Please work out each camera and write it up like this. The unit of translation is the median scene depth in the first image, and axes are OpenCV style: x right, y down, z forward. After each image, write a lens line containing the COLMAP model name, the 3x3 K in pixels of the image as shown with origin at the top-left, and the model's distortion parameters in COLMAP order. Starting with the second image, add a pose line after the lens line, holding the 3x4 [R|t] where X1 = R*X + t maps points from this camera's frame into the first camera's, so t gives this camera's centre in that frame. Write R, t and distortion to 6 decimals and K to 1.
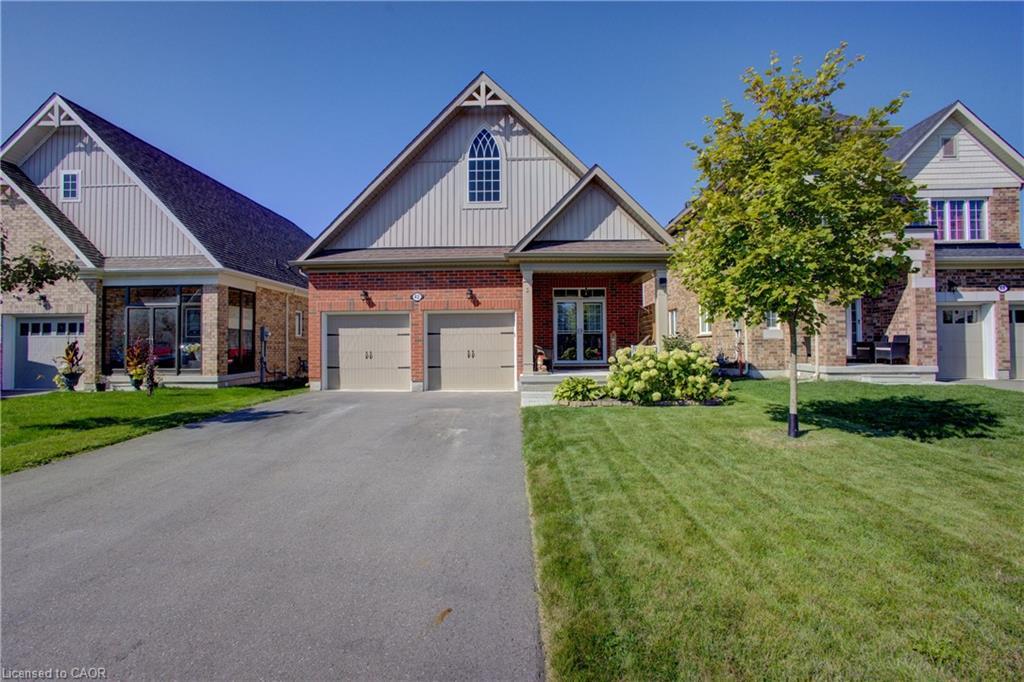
lens RADIAL K [[443.9, 0, 508.0], [0, 443.9, 339.0], [0, 0, 1]] dist [-0.068509, 0.032697]
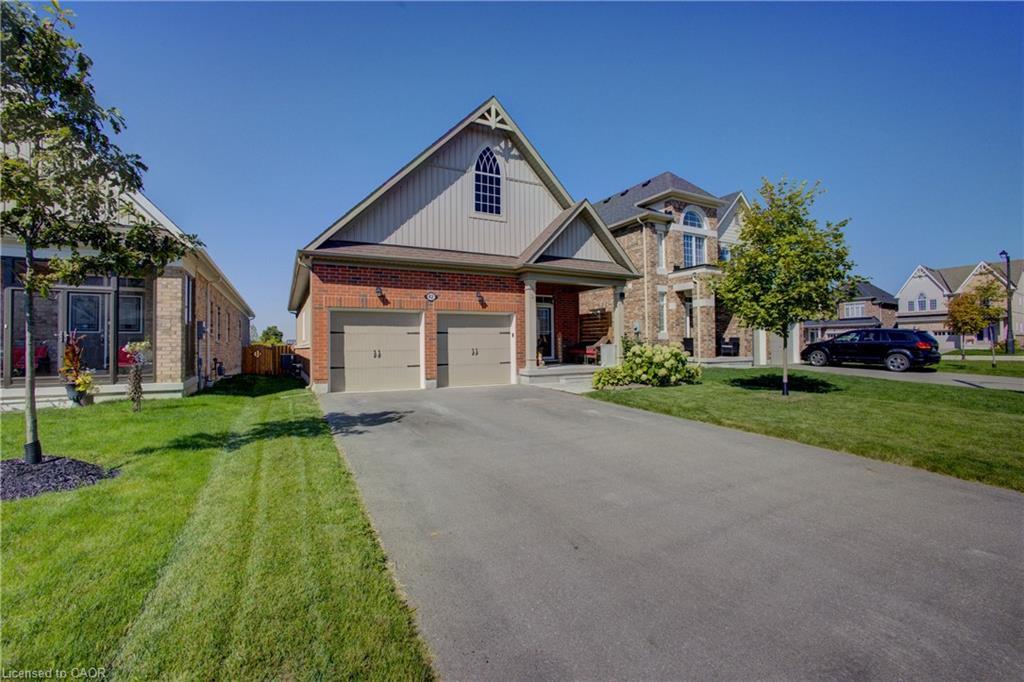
lens RADIAL K [[443.9, 0, 508.0], [0, 443.9, 339.0], [0, 0, 1]] dist [-0.068509, 0.032697]
pose [[0.871224, 0.005662, 0.490852, -0.548677], [-0.005534, 0.999983, -0.001713, 0.003603], [-0.490854, -0.001224, 0.871241, 0.016230]]
